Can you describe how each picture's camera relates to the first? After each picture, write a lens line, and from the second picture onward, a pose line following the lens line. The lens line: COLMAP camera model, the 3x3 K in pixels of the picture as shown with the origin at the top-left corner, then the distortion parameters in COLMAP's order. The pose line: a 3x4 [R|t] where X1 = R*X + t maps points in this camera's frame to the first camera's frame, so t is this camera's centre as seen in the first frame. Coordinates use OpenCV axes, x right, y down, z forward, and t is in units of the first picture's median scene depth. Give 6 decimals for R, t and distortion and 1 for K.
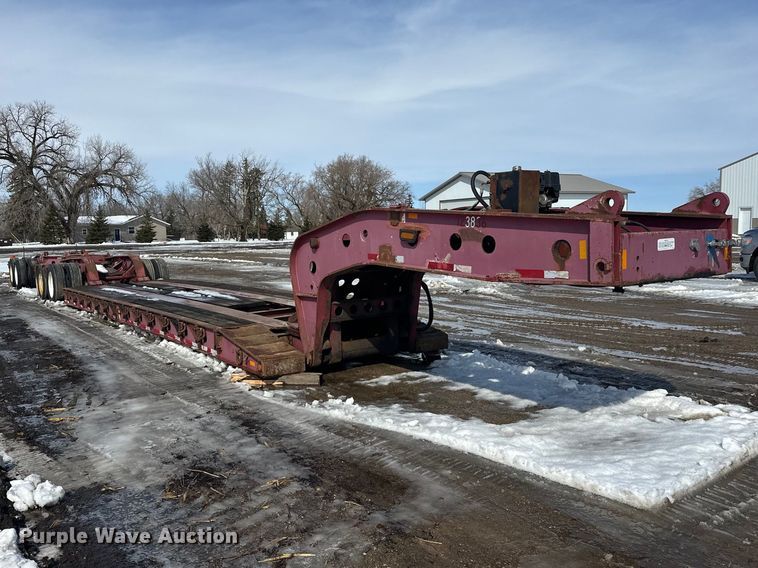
lens RADIAL K [[638.6, 0, 354.2], [0, 638.6, 291.1], [0, 0, 1]] dist [0.023446, -0.090532]
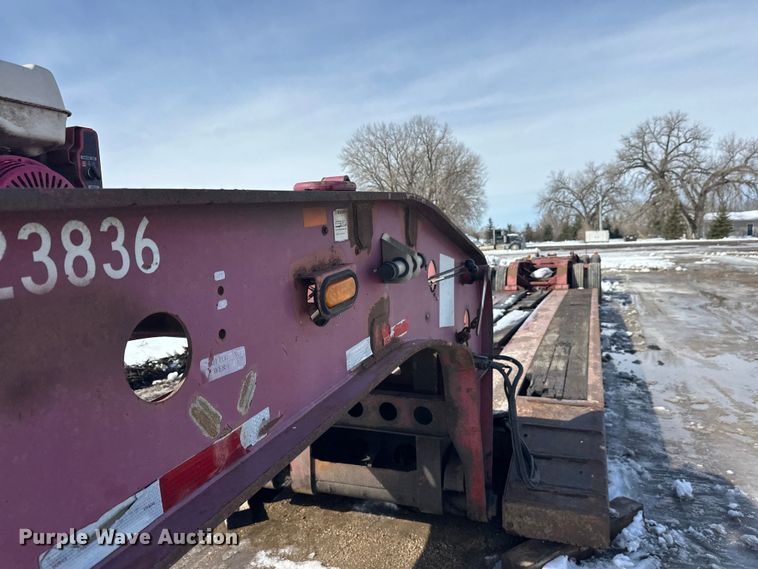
lens RADIAL K [[531.2, 0, 380.6], [0, 531.2, 287.6], [0, 0, 1]] dist [0.035922, -0.042888]
pose [[0.547480, 0.070766, -0.833821, 0.027848], [-0.054932, 0.997308, 0.048573, -0.006680], [0.835014, 0.019211, 0.549894, 0.058259]]
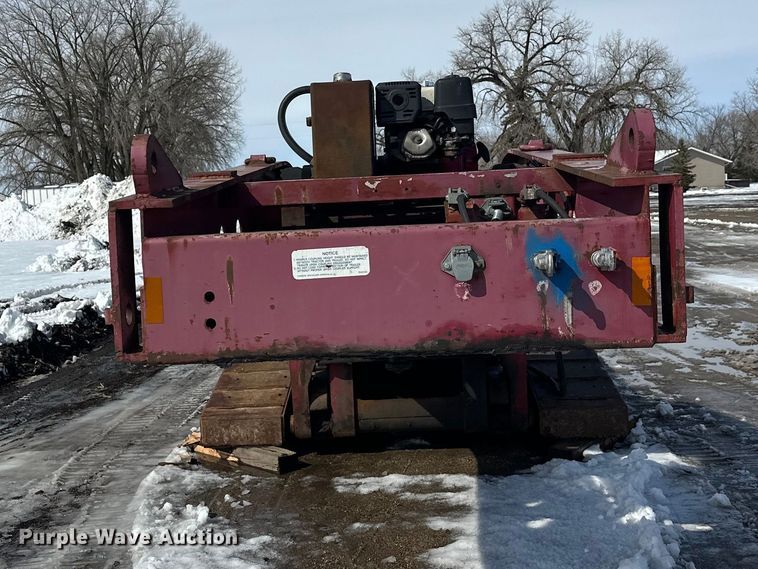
lens RADIAL K [[978.1, 0, 359.0], [0, 978.1, 257.6], [0, 0, 1]] dist [0.145862, 0.000000]
pose [[0.785467, 0.027700, -0.618284, 0.037101], [-0.032777, 0.999458, 0.003136, -0.003412], [0.618035, 0.017802, 0.785949, 0.024279]]
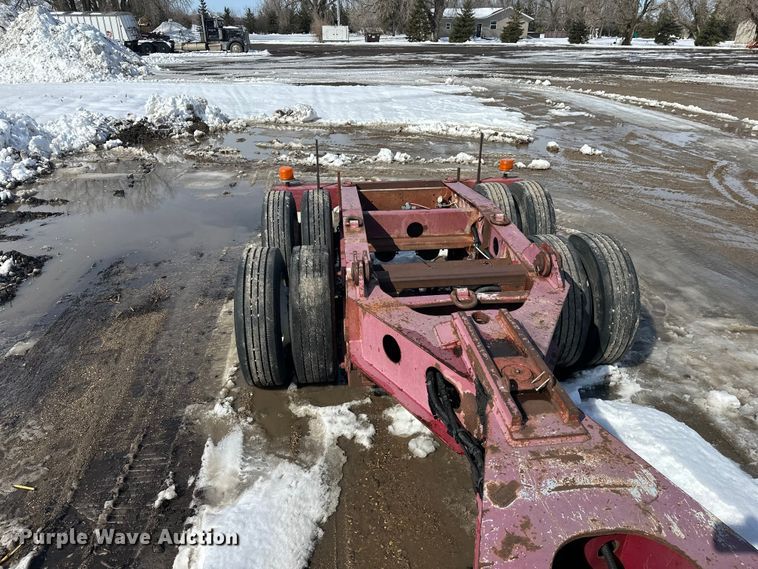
lens RADIAL K [[531.2, 0, 375.8], [0, 531.2, 280.2], [0, 0, 1]] dist [0.035922, -0.042888]
pose [[0.871426, 0.231042, -0.432709, -0.085977], [-0.066685, 0.929739, 0.362131, -0.023508], [0.485973, -0.286715, 0.825605, 0.182750]]
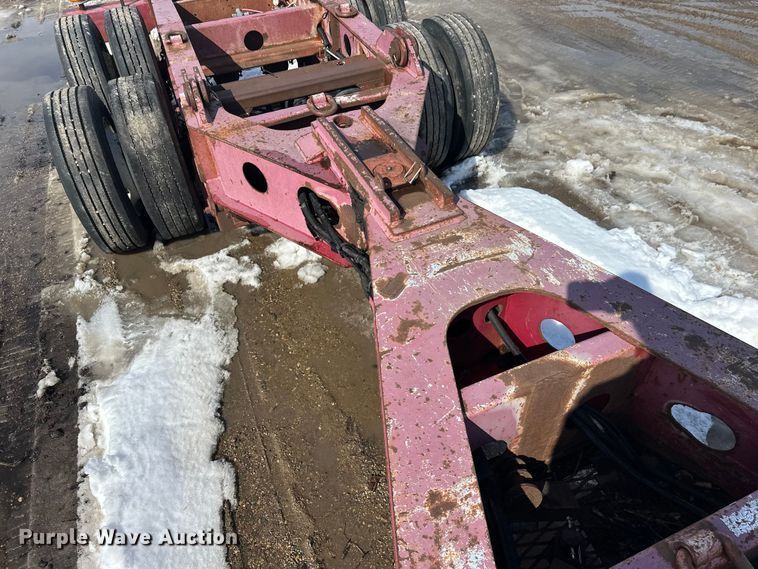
lens RADIAL K [[531.2, 0, 375.6], [0, 531.2, 293.3], [0, 0, 1]] dist [0.035922, -0.042888]
pose [[0.976963, 0.134818, -0.165431, -0.085939], [0.000073, 0.774972, 0.631995, -0.021582], [0.213409, -0.617448, 0.757109, 0.183973]]
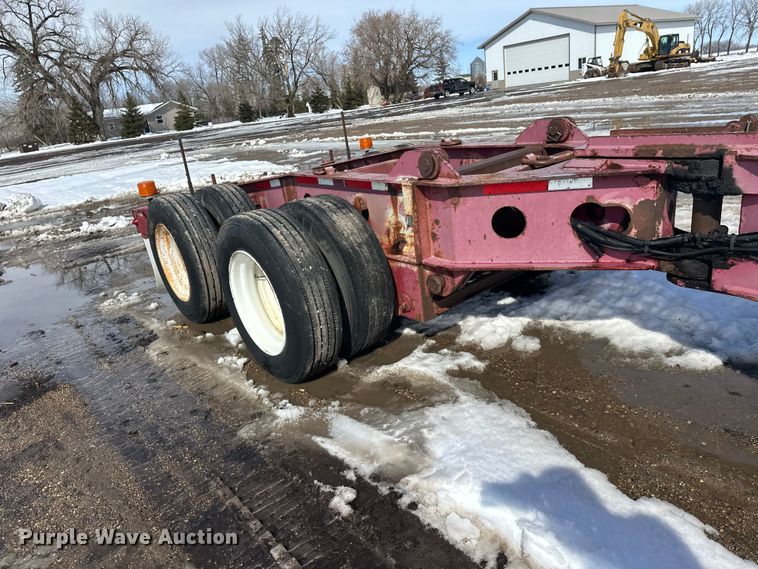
lens RADIAL K [[530.6, 0, 385.5], [0, 530.6, 290.1], [0, 0, 1]] dist [0.026307, -0.031343]
pose [[0.990899, -0.126669, 0.045536, -0.105541], [0.111591, 0.962221, 0.248350, -0.013035], [-0.075274, -0.241008, 0.967600, 0.179946]]
